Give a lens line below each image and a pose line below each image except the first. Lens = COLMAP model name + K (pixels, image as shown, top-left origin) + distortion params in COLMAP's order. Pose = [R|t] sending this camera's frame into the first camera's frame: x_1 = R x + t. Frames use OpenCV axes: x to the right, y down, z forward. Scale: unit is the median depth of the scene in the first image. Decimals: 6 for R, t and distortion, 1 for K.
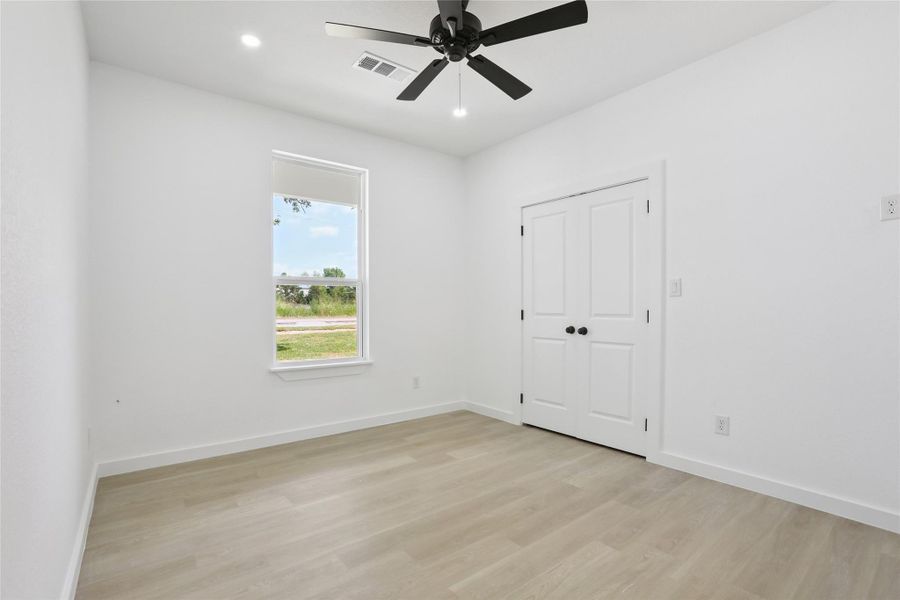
lens RADIAL K [[421.0, 0, 450.0], [0, 421.0, 300.0], [0, 0, 1]] dist [-0.078641, 0.038926]
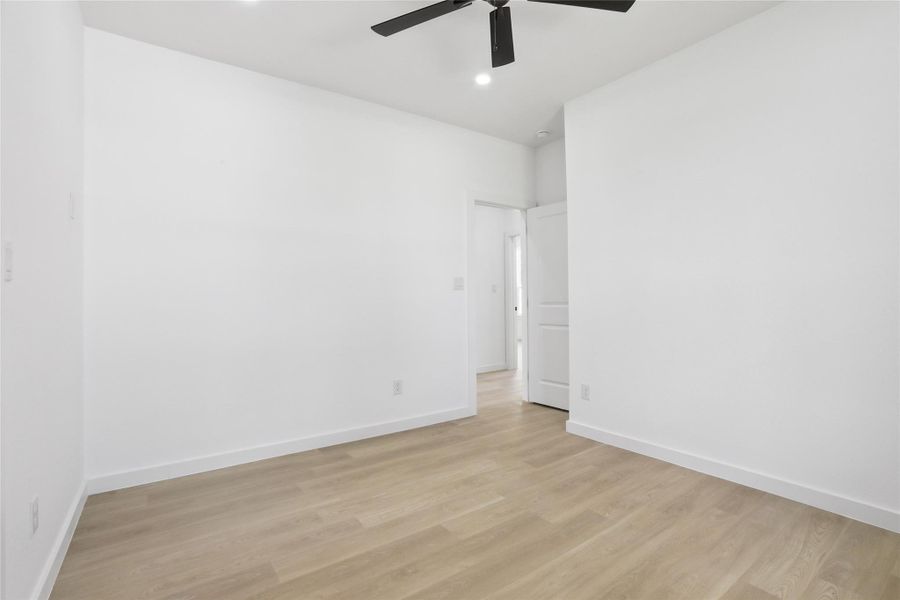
lens RADIAL K [[421.0, 0, 450.0], [0, 421.0, 300.0], [0, 0, 1]] dist [-0.078641, 0.038926]
pose [[-0.998843, 0.012587, 0.046404, 0.069509], [0.012151, 0.999880, -0.009649, 0.024635], [-0.046520, -0.009074, -0.998876, 1.527490]]
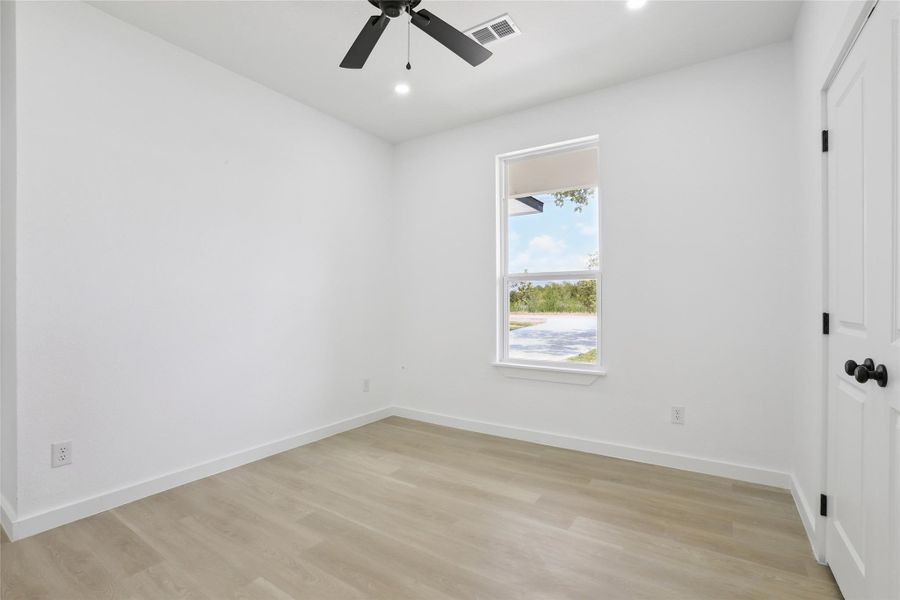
lens RADIAL K [[416.2, 0, 444.8], [0, 416.2, 299.3], [0, 0, 1]] dist [-0.077340, 0.036231]
pose [[0.309366, -0.006275, -0.950922, 0.701244], [0.014073, 0.999899, -0.002020, 0.004751], [0.950839, -0.012757, 0.309423, 0.717187]]
